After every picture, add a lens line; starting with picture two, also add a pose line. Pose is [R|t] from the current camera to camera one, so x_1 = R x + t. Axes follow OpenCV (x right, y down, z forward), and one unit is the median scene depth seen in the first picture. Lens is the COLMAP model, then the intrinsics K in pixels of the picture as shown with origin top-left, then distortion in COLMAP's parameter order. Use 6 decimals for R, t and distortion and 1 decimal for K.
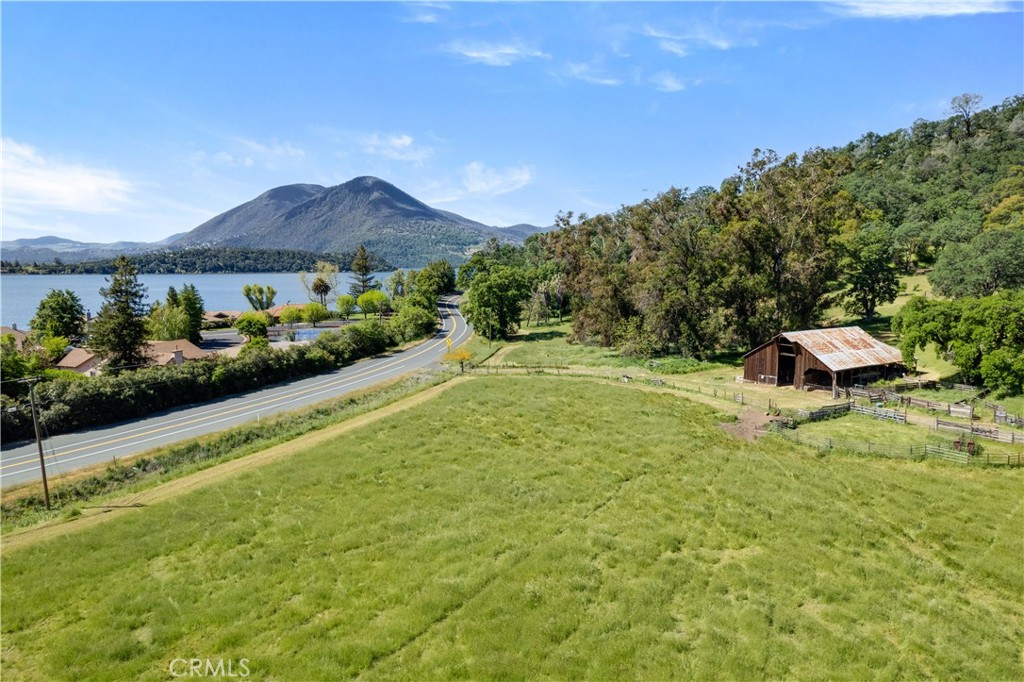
lens RADIAL K [[653.9, 0, 516.2], [0, 653.9, 337.0], [0, 0, 1]] dist [-0.077676, 0.070079]
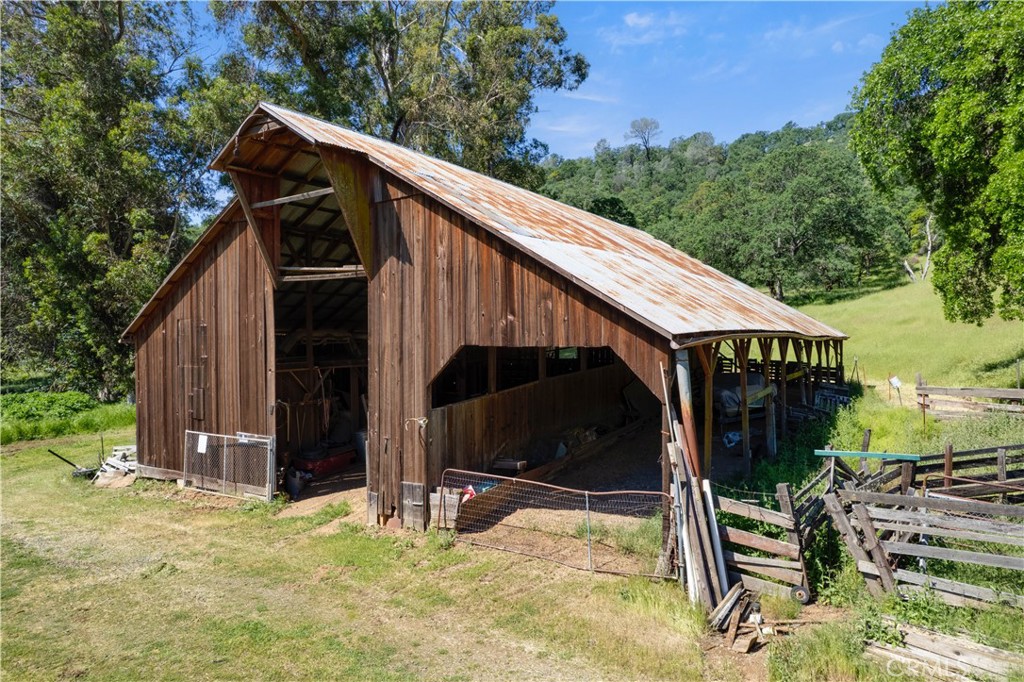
lens RADIAL K [[653.9, 0, 512.4], [0, 653.9, 339.6], [0, 0, 1]] dist [-0.077676, 0.070079]
pose [[0.902437, -0.005793, 0.430783, 0.223016], [0.054089, 0.993521, -0.099949, 0.032919], [-0.427413, 0.113498, 0.896904, 0.481383]]
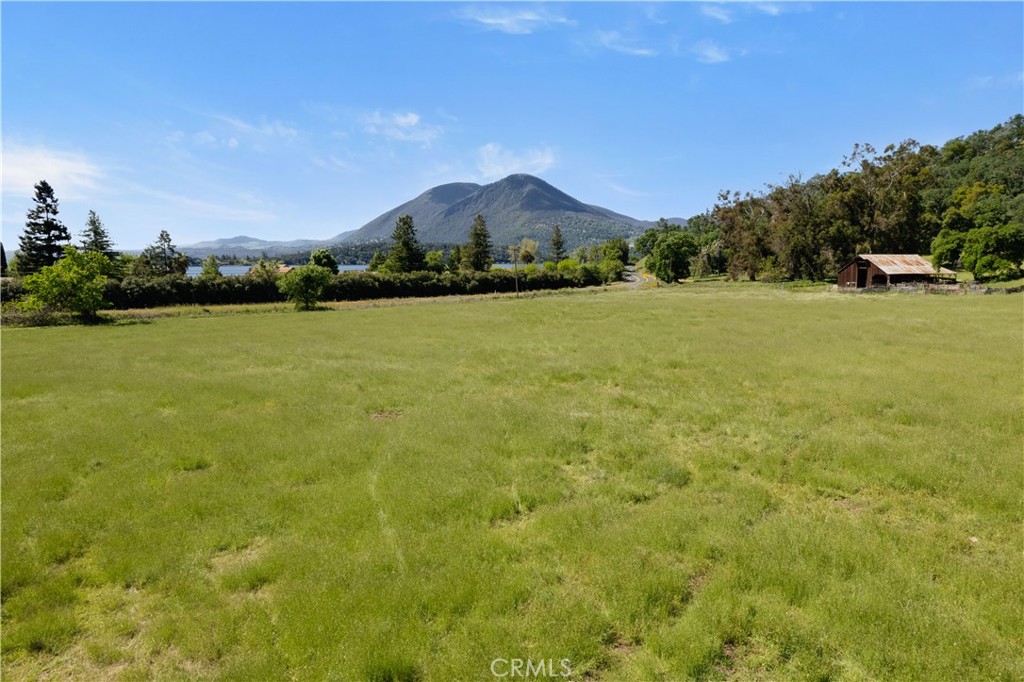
lens RADIAL K [[653.9, 0, 514.4], [0, 653.9, 339.3], [0, 0, 1]] dist [-0.077676, 0.070079]
pose [[0.974299, 0.022322, -0.224149, -0.046089], [-0.020063, 0.999722, 0.012354, 0.117913], [0.224363, -0.007539, 0.974477, -0.464079]]
